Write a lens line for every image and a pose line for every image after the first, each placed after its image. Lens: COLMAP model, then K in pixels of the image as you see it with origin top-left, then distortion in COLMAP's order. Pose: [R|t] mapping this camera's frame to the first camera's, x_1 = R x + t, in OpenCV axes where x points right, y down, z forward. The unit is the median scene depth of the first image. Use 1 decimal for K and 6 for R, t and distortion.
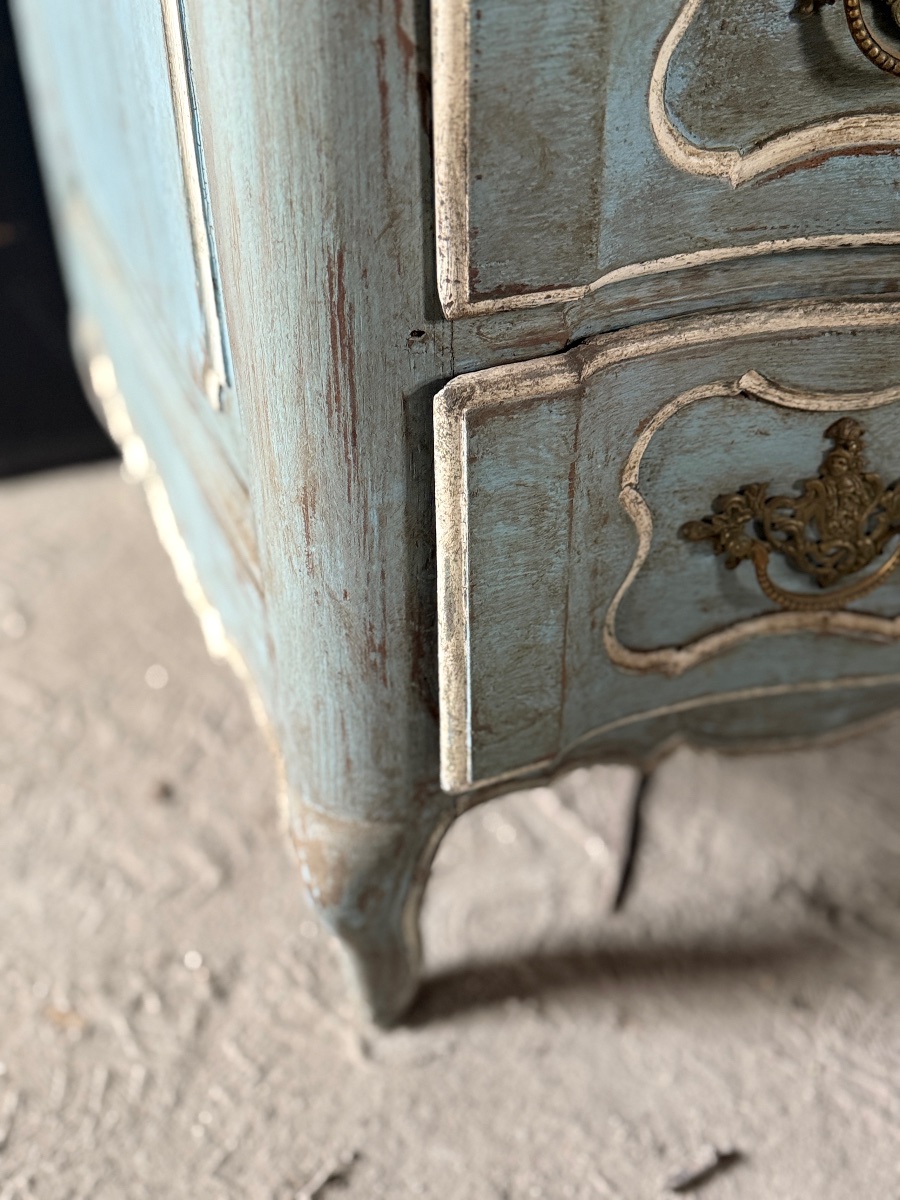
lens RADIAL K [[1249.4, 0, 450.0], [0, 1249.4, 600.0], [0, 0, 1]] dist [0.196205, -0.481093]
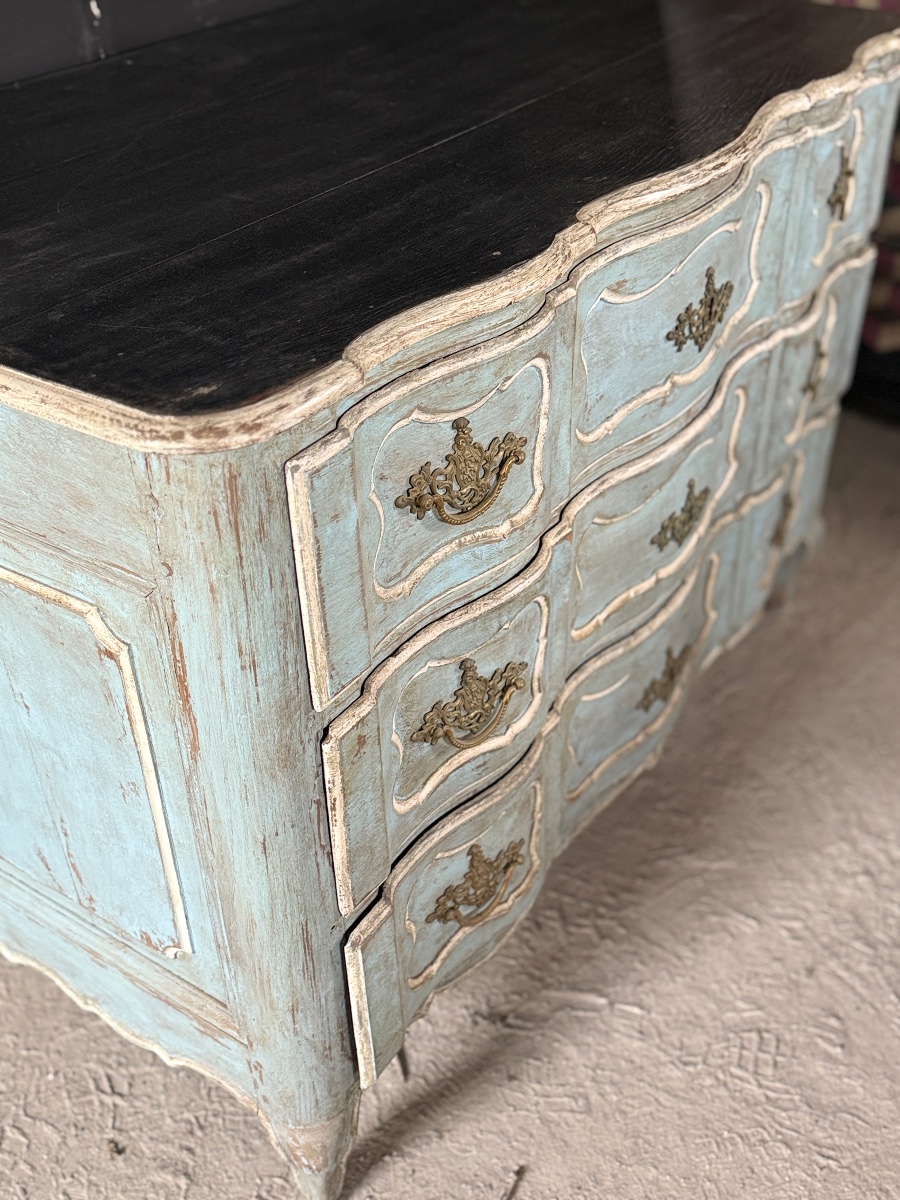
lens RADIAL K [[1247.2, 0, 472.3], [0, 1247.2, 606.2], [0, 0, 1]] dist [0.164232, -0.270520]
pose [[0.828736, -0.334300, 0.448821, -0.616360], [0.332454, 0.939218, 0.085700, -0.828378], [-0.450190, 0.078190, 0.889503, -1.141250]]
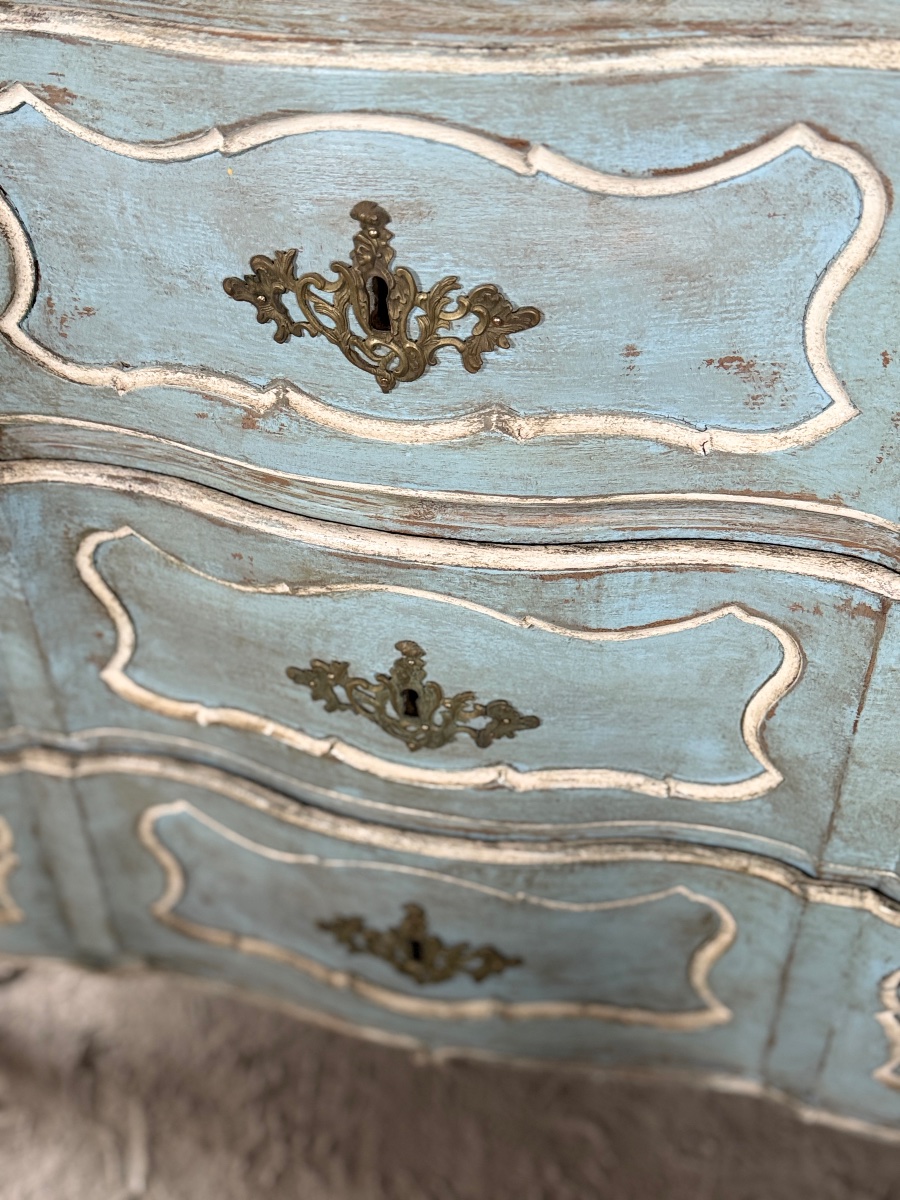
lens RADIAL K [[1249.4, 0, 450.0], [0, 1249.4, 600.0], [0, 0, 1]] dist [0.196205, -0.481093]
pose [[0.809625, 0.361205, -0.462642, 1.782213], [-0.326772, 0.932153, 0.155921, -0.963234], [0.487572, 0.024941, 0.872726, -0.075902]]
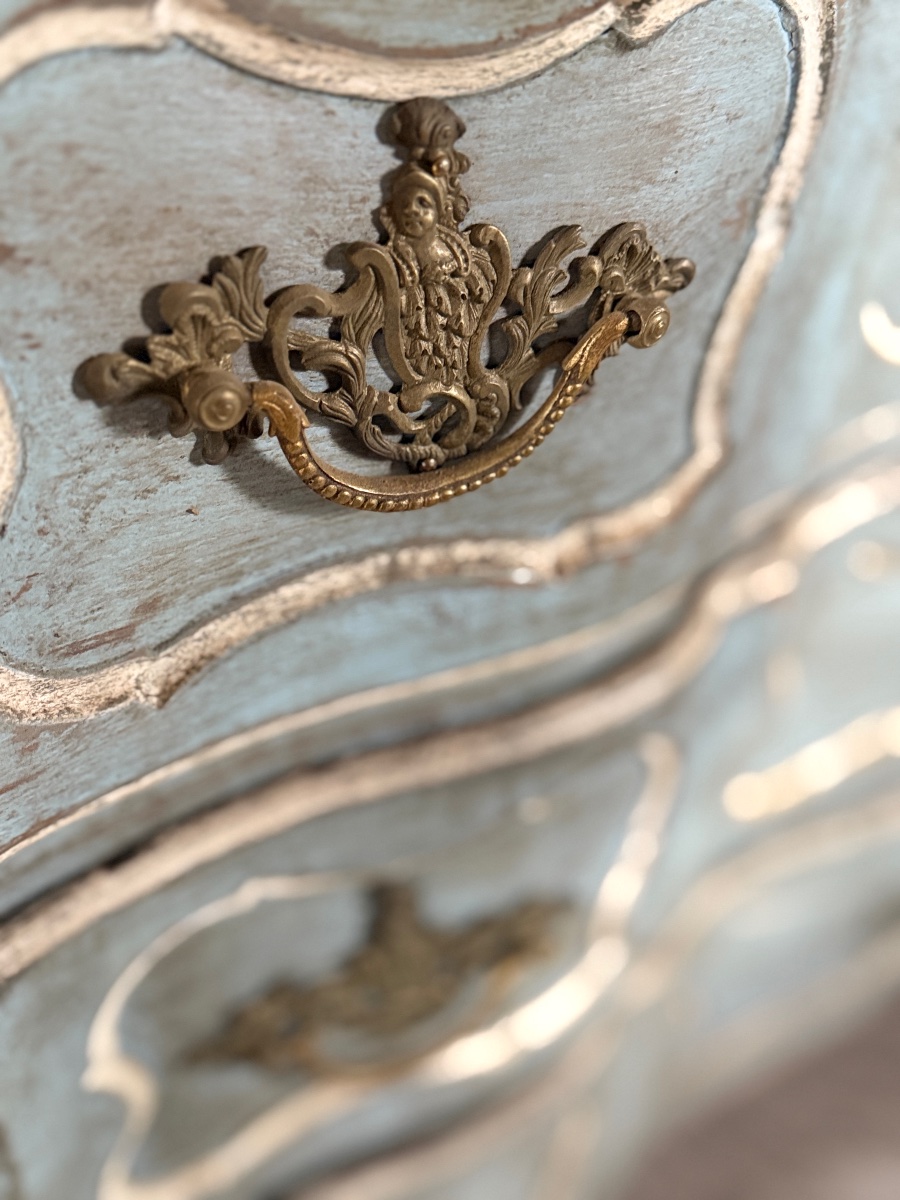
lens RADIAL K [[1269.8, 0, 450.0], [0, 1269.8, 600.0], [0, 0, 1]] dist [0.196711, -0.557795]
pose [[0.952454, -0.140811, 0.270192, 0.187130], [0.118895, 0.988263, 0.095919, -0.797979], [-0.280527, -0.059234, 0.958017, 0.082617]]
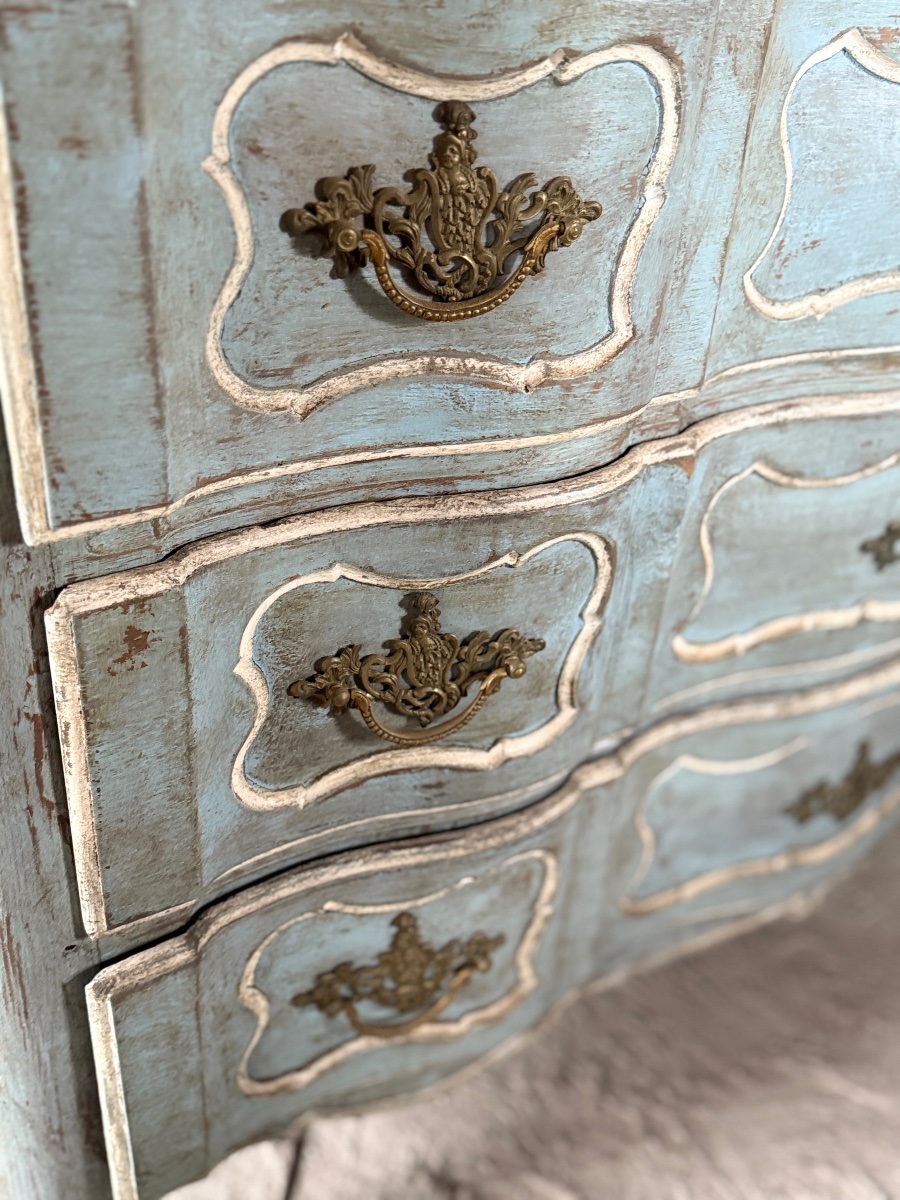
lens RADIAL K [[1249.4, 0, 450.0], [0, 1249.4, 600.0], [0, 0, 1]] dist [0.196205, -0.481093]
pose [[0.979296, -0.039726, 0.198496, 0.112609], [0.045457, 0.998668, -0.024397, -0.509278], [-0.197263, 0.032915, 0.979798, -0.430267]]
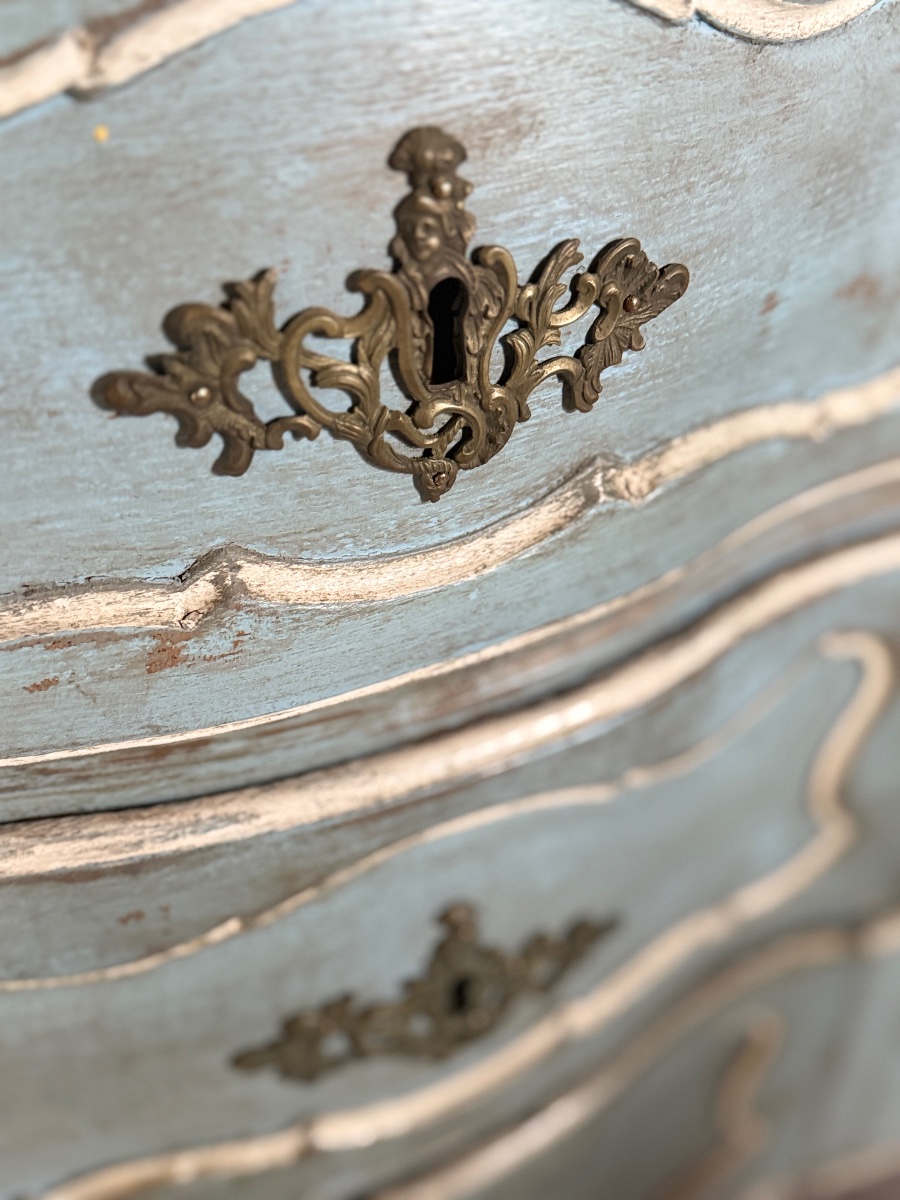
lens RADIAL K [[1269.8, 0, 450.0], [0, 1269.8, 600.0], [0, 0, 1]] dist [0.196711, -0.557795]
pose [[0.997788, -0.033828, 0.057220, 1.085899], [0.033014, 0.999341, 0.015109, -0.900307], [-0.057693, -0.013187, 0.998247, 0.280223]]
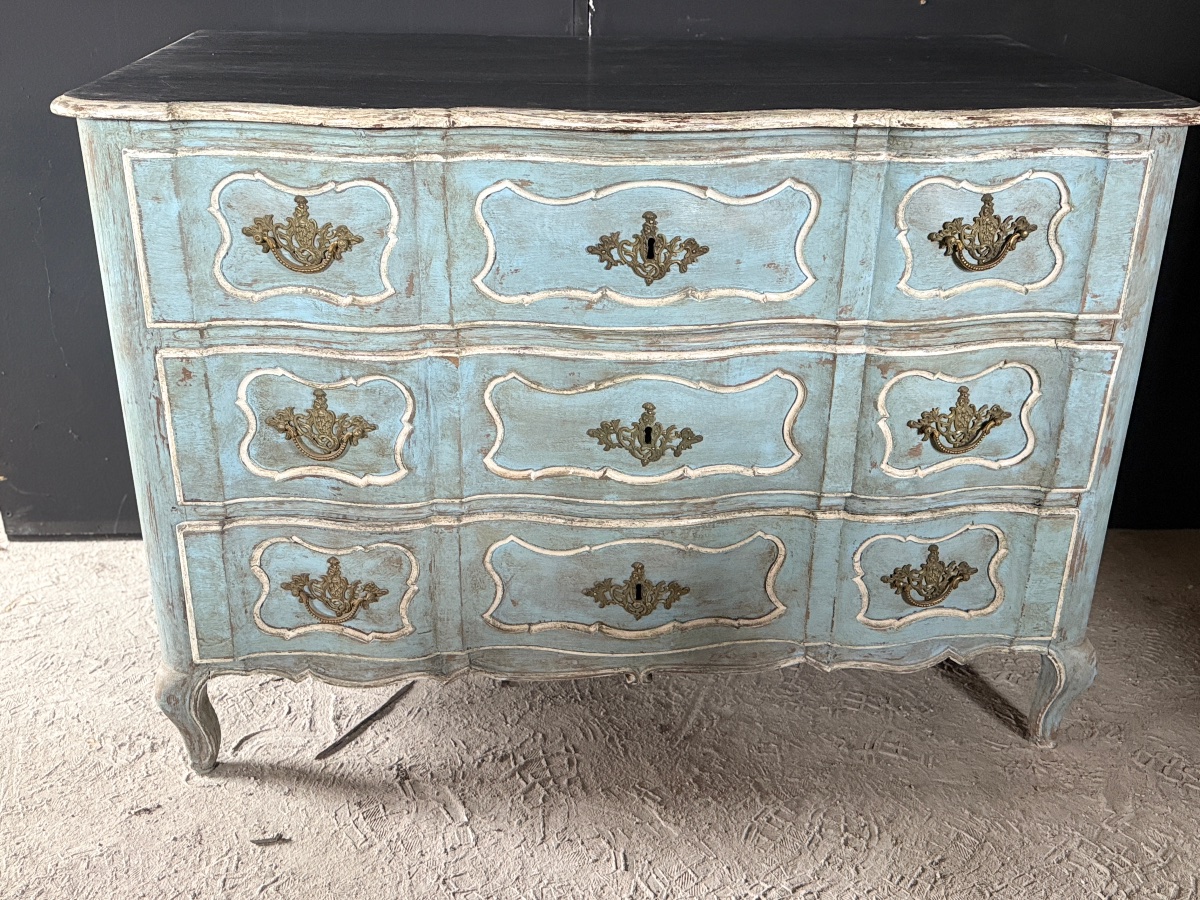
lens RADIAL K [[1249.4, 0, 598.3], [0, 1249.4, 465.7], [0, 0, 1]] dist [0.196205, -0.481093]
pose [[0.947144, 0.150253, -0.283446, 1.934551], [-0.202083, 0.965644, -0.163383, 0.008790], [0.249160, 0.212027, 0.944968, -1.911780]]
